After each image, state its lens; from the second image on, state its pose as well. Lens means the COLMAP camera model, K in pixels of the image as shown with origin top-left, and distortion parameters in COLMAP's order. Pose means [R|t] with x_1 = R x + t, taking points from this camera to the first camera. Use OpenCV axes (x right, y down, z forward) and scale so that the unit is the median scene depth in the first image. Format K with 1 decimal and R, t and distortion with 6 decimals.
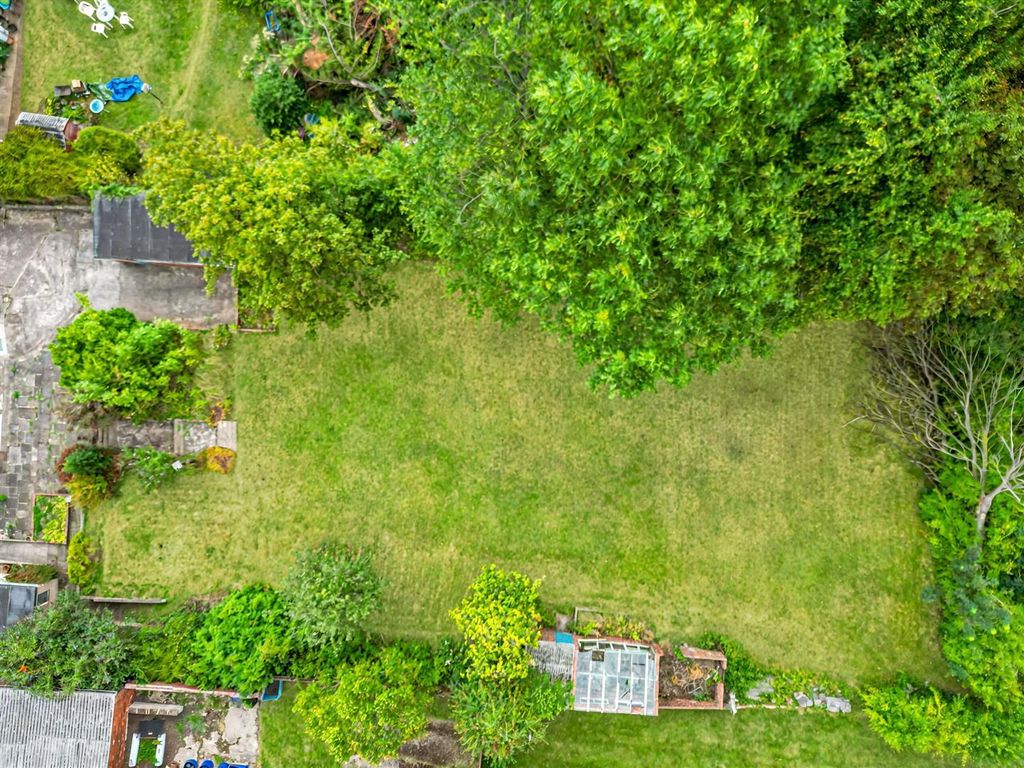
lens RADIAL K [[406.8, 0, 512.0], [0, 406.8, 384.0], [0, 0, 1]] dist [0.002286, -0.000892]
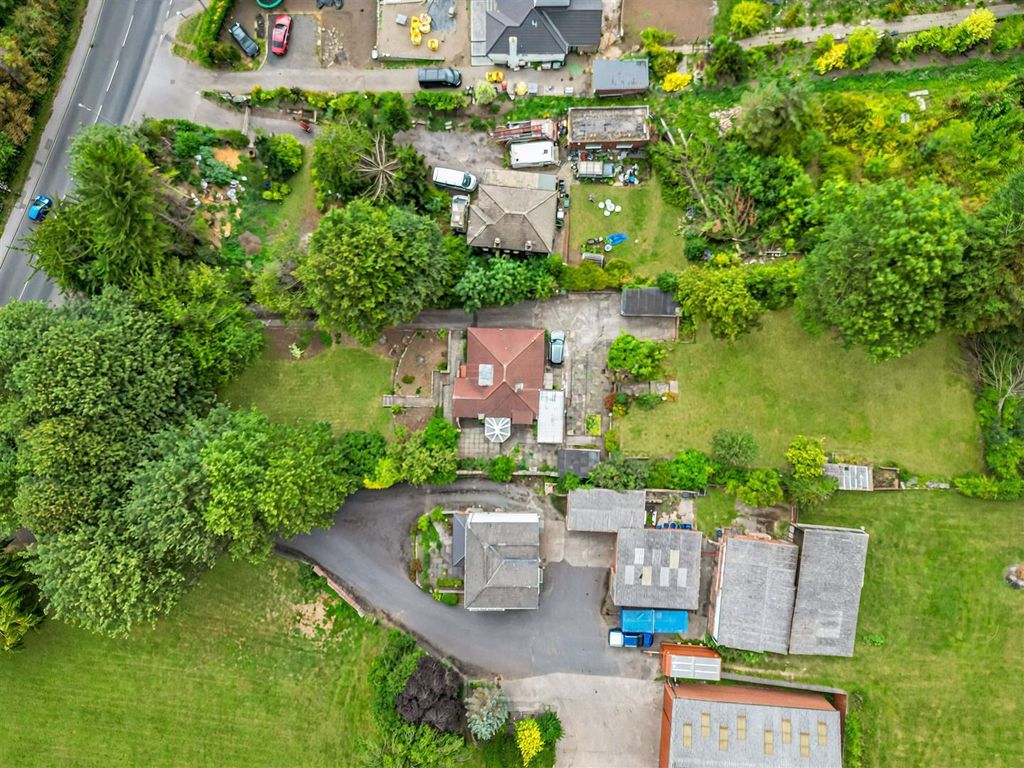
lens RADIAL K [[399.3, 0, 512.0], [0, 399.3, 384.0], [0, 0, 1]] dist [-0.000639, -0.003694]
pose [[0.999385, -0.024584, -0.025021, -1.734617], [0.024623, 0.999696, 0.001248, 0.091600], [0.024982, -0.001863, 0.999686, -1.465068]]
